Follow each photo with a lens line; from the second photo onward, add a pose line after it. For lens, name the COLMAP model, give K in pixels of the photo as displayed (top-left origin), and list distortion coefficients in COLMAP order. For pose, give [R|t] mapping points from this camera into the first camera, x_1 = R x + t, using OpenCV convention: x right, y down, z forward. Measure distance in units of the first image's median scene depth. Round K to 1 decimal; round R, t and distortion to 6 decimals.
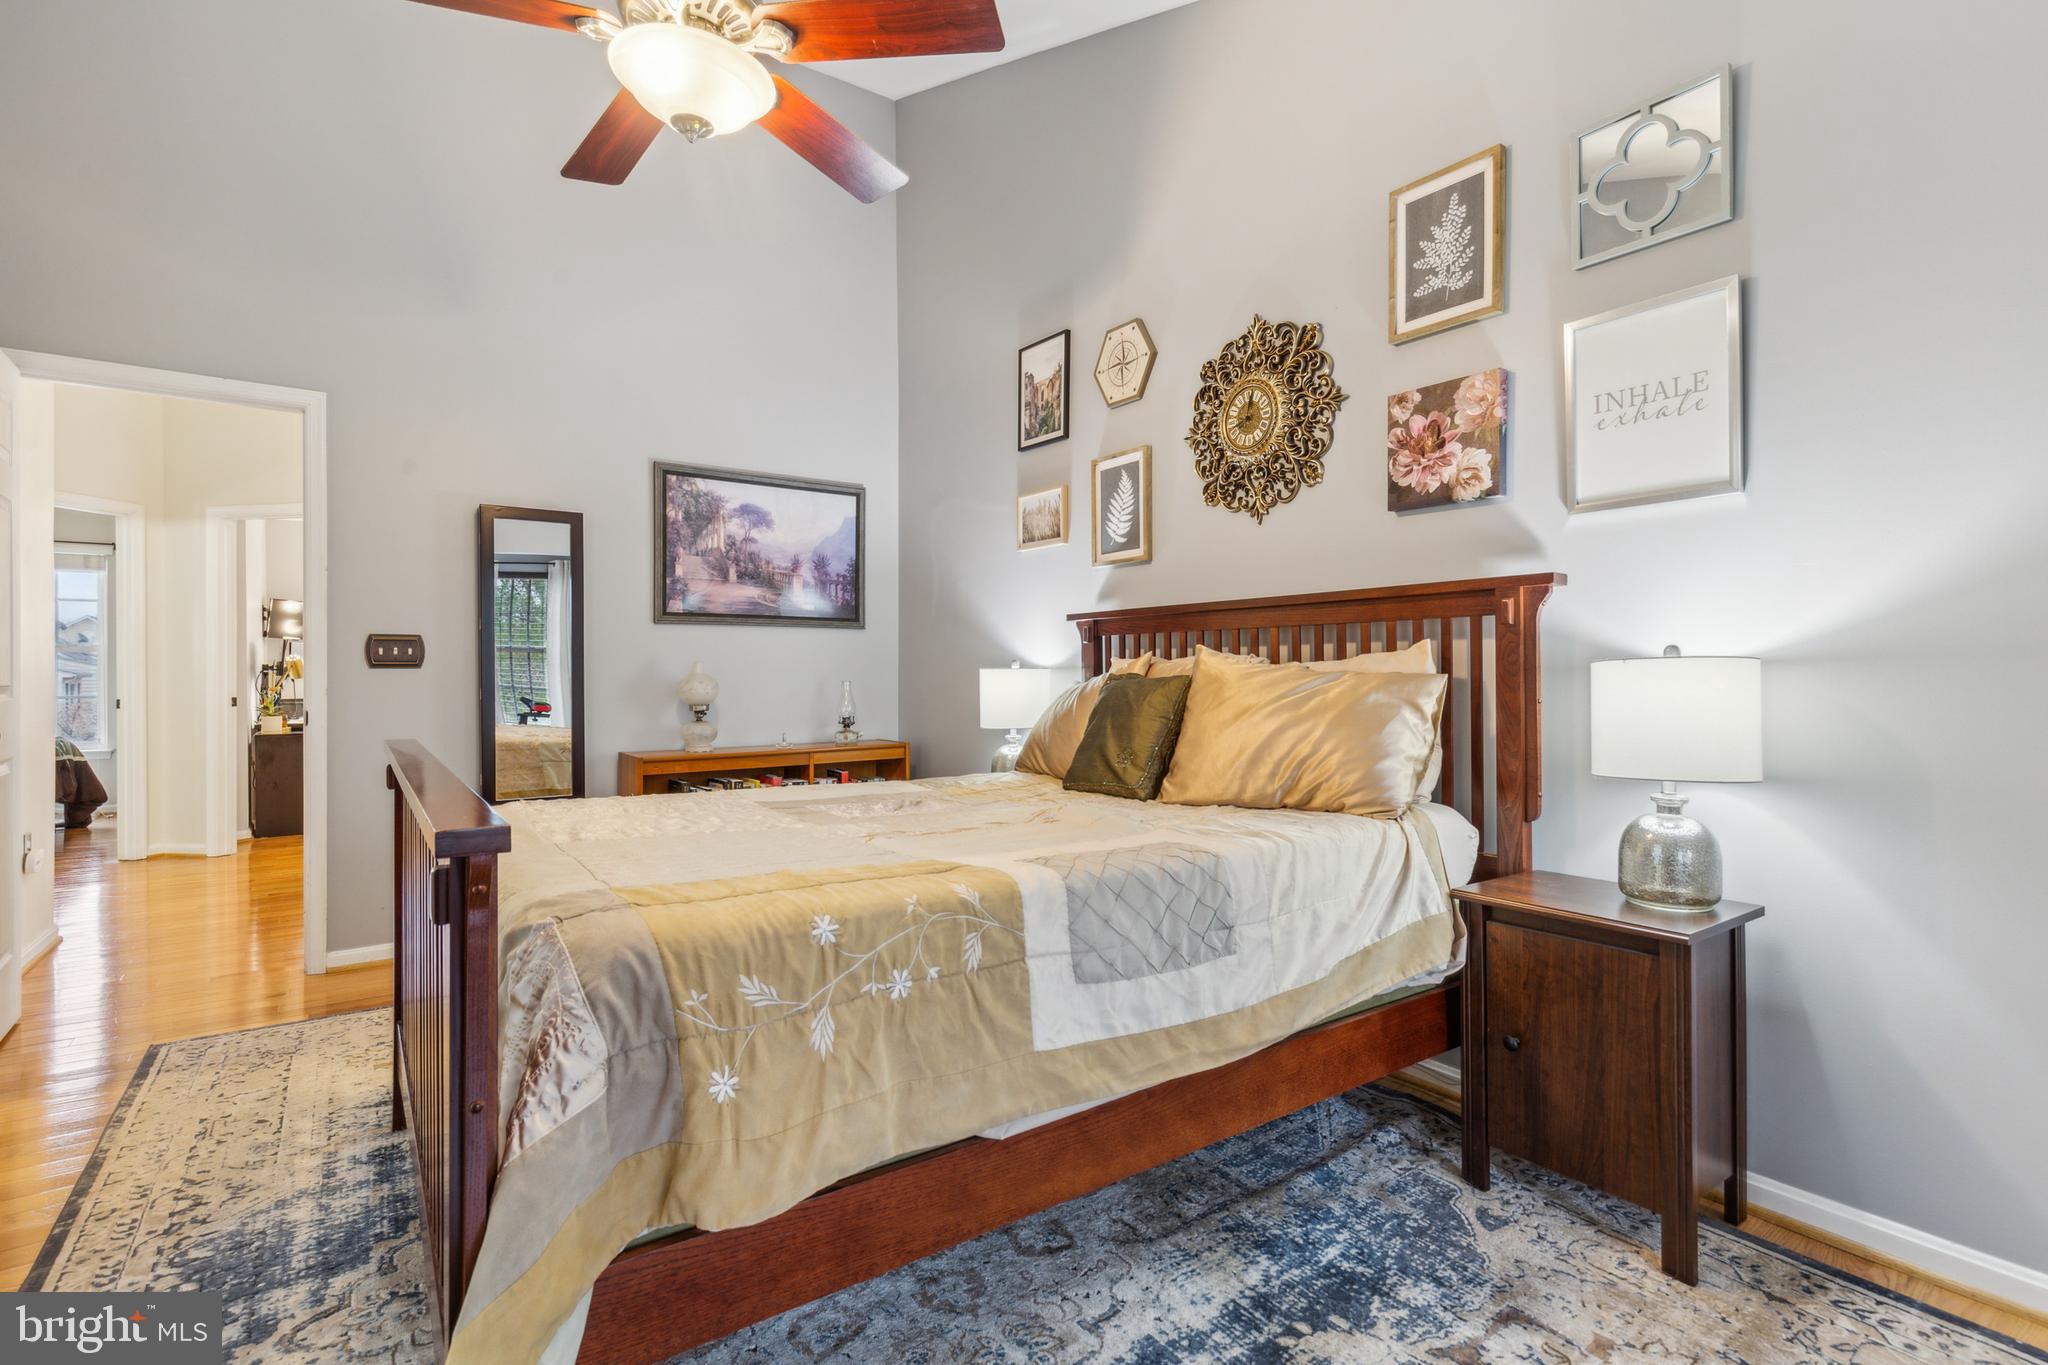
lens RADIAL K [[961.4, 0, 1022.7], [0, 961.4, 673.9], [0, 0, 1]] dist [0.010511, -0.001700]
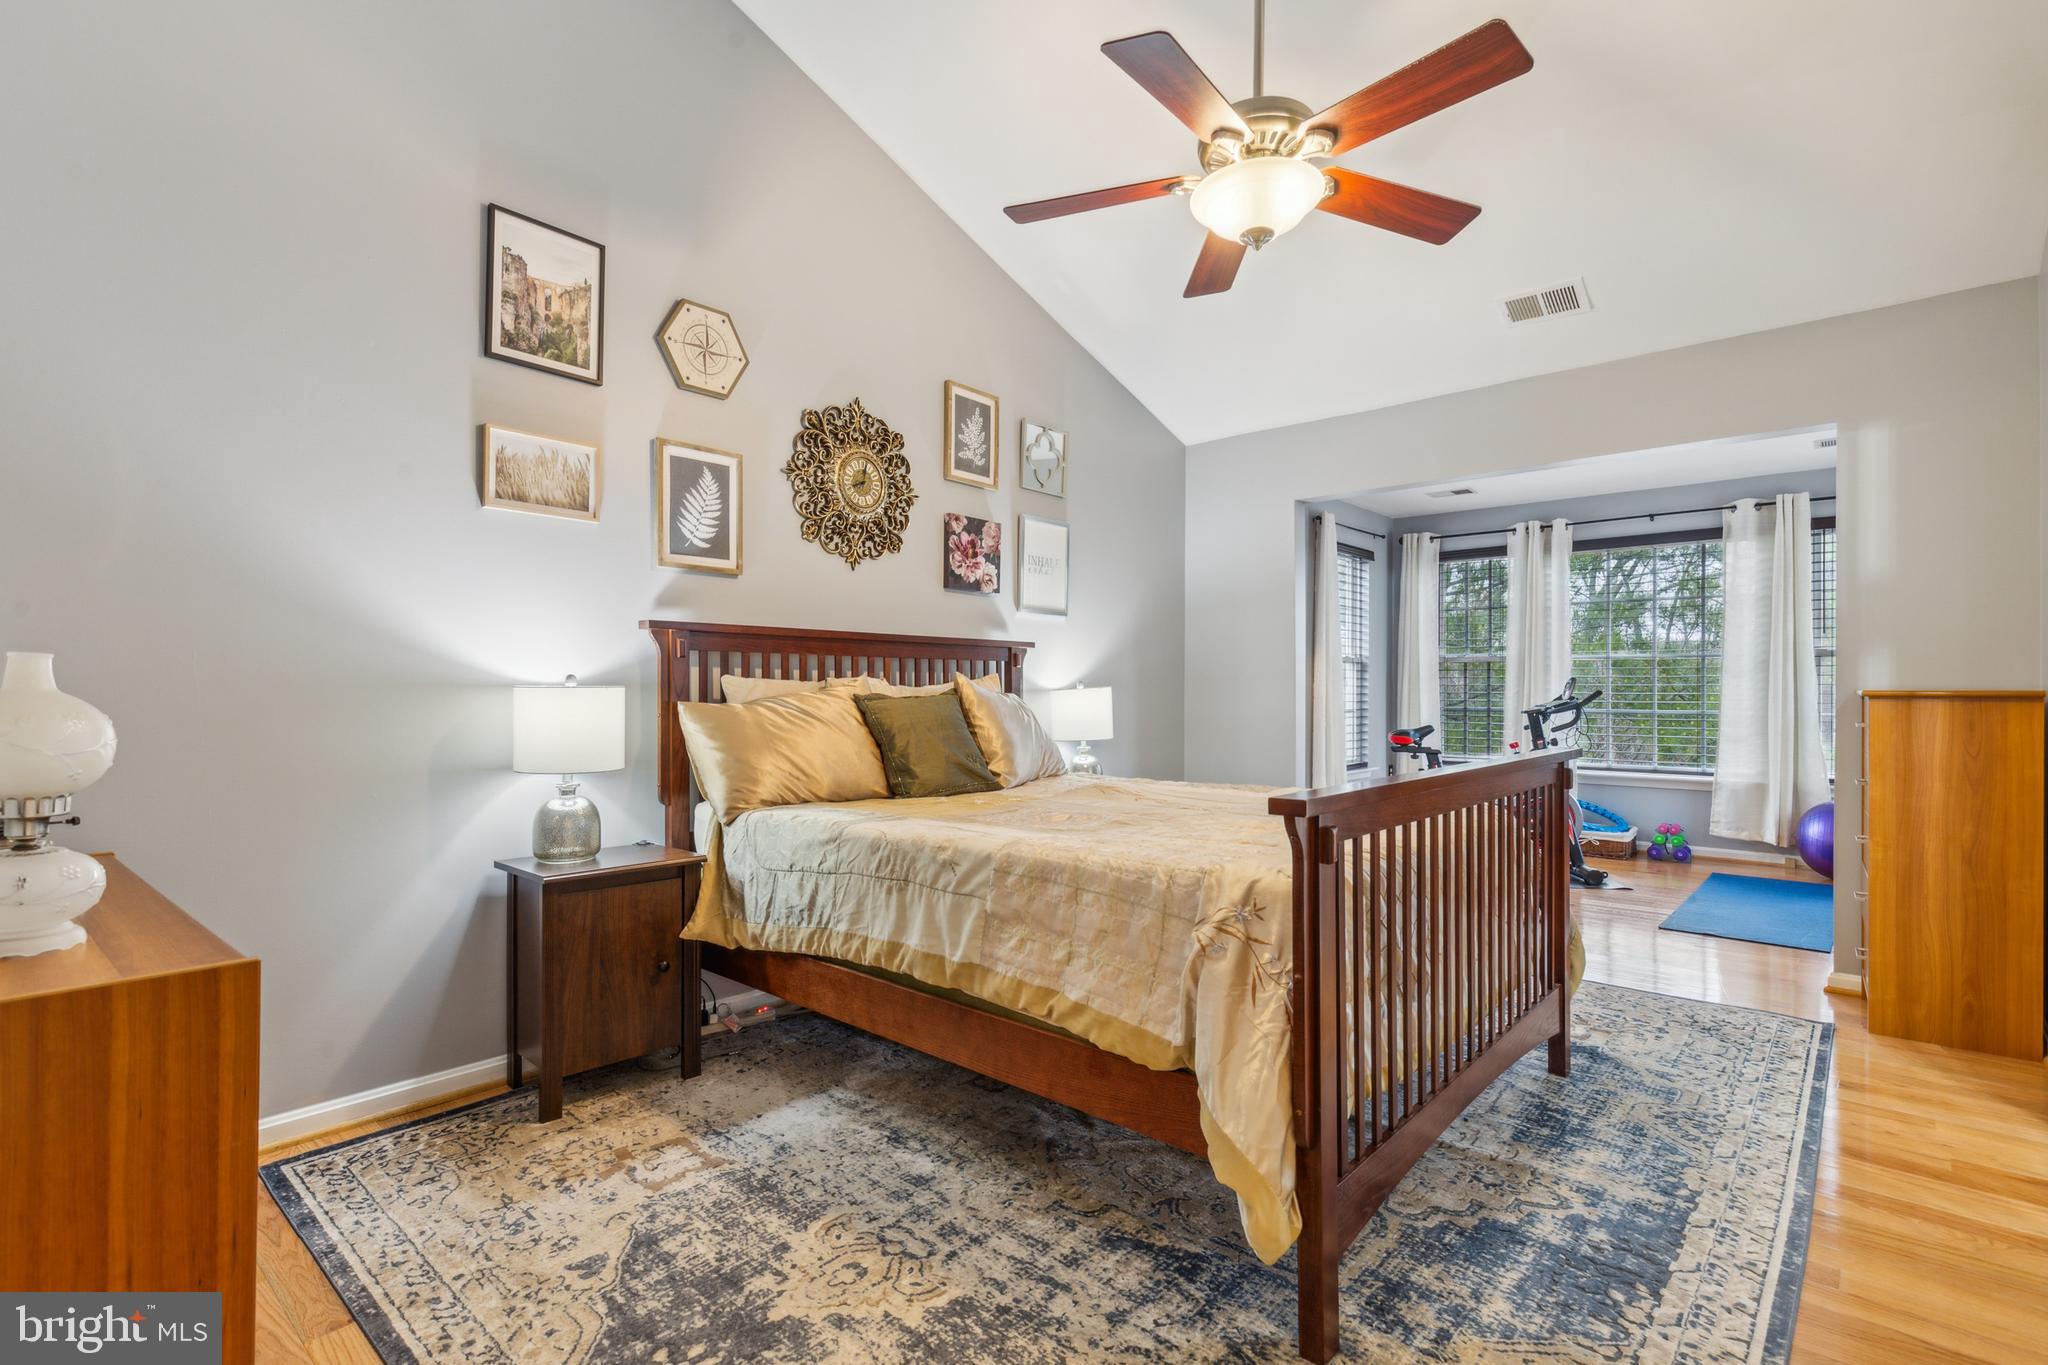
lens RADIAL K [[961.4, 0, 1038.5], [0, 961.4, 692.2], [0, 0, 1]] dist [0.010511, -0.001700]
pose [[-0.236756, -0.000184, 0.971569, -1.154149], [-0.001653, 0.999999, -0.000213, -0.002561], [-0.971568, -0.001656, -0.236756, 1.241510]]
